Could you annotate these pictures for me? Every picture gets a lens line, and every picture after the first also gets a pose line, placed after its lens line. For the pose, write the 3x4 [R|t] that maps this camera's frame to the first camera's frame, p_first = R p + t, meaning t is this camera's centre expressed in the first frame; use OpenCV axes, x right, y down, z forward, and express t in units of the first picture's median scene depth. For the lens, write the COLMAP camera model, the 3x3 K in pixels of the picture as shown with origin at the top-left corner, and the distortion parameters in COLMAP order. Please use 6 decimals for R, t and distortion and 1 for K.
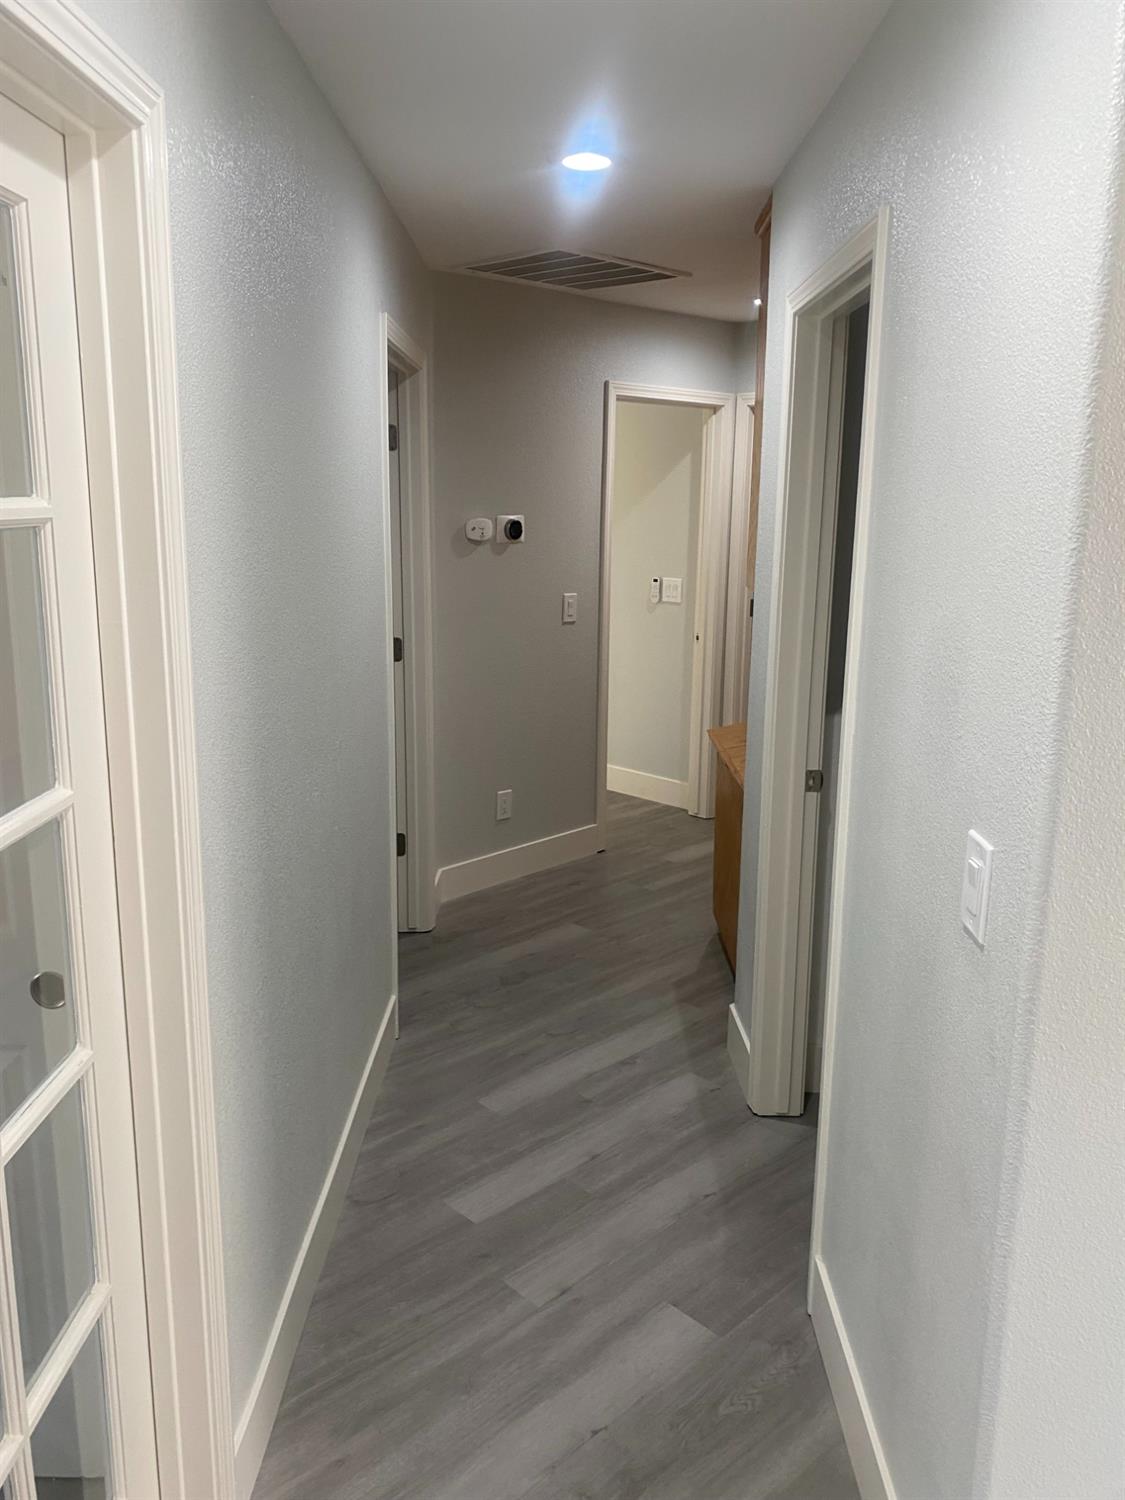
lens RADIAL K [[1148.3, 0, 562.8], [0, 1148.3, 740.2], [0, 0, 1]] dist [0.070854, -0.075460]
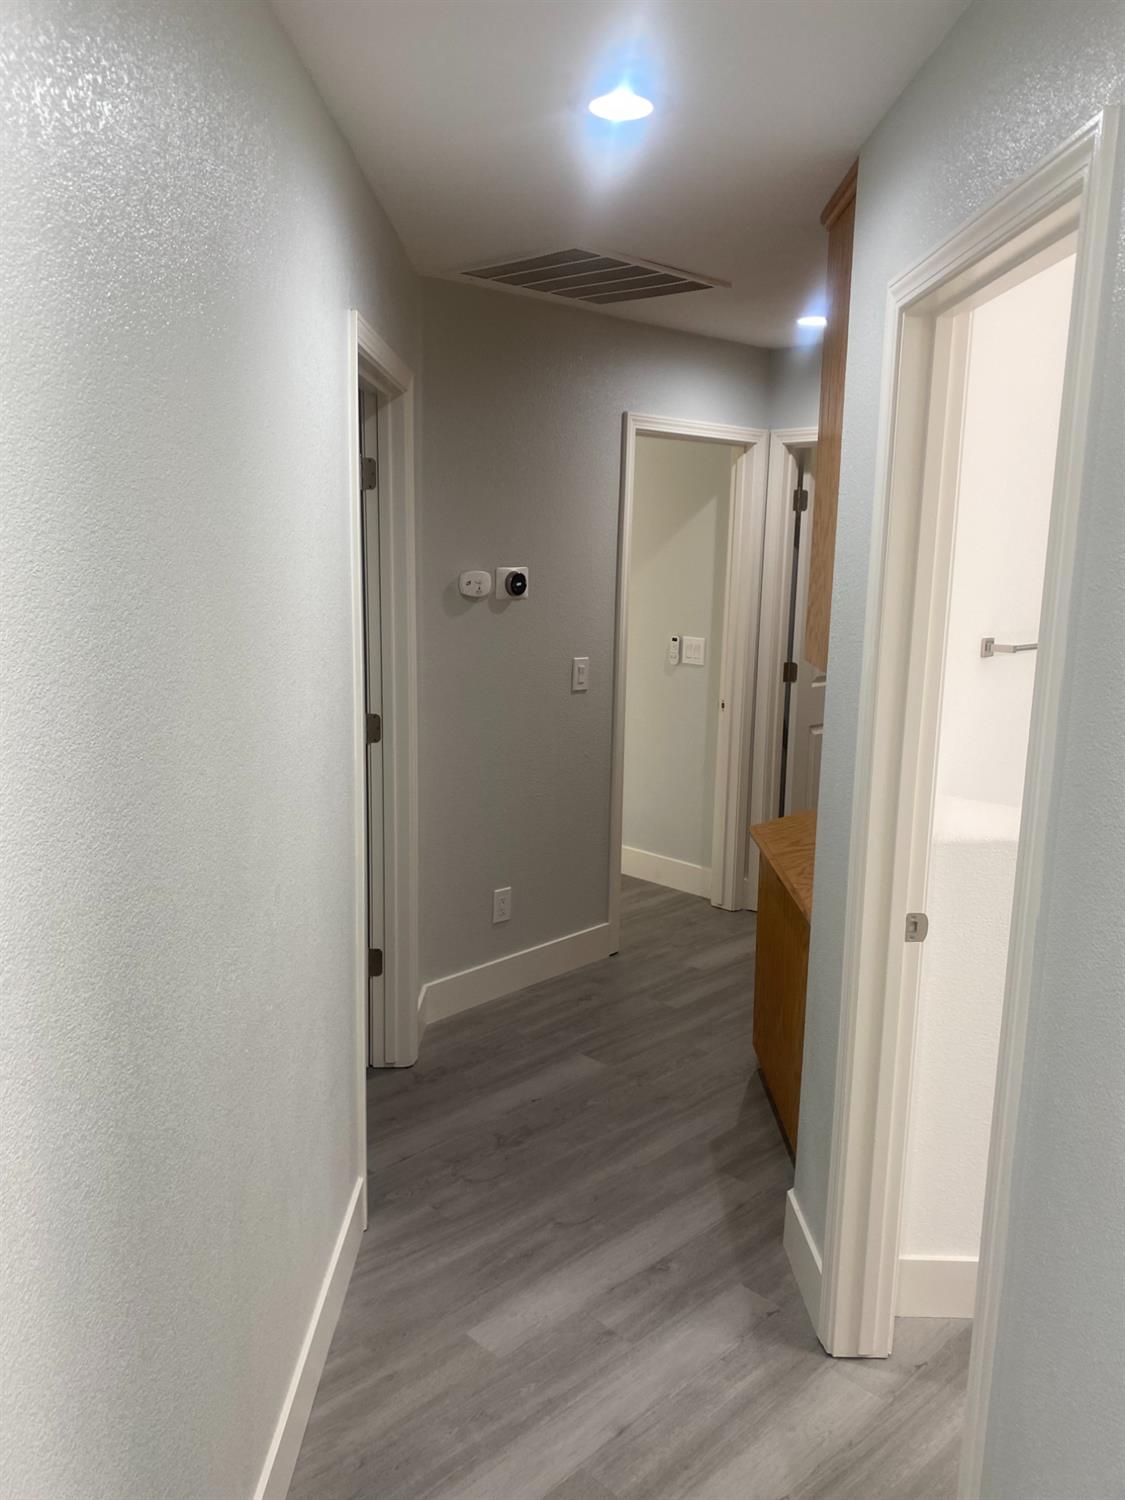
lens RADIAL K [[1144.8, 0, 567.5], [0, 1144.8, 757.0], [0, 0, 1]] dist [0.061750, -0.085535]
pose [[0.999953, 0.006044, 0.007532, -0.010852], [-0.005876, 0.999738, -0.022108, -0.039142], [-0.007663, 0.022063, 0.999727, 0.166183]]
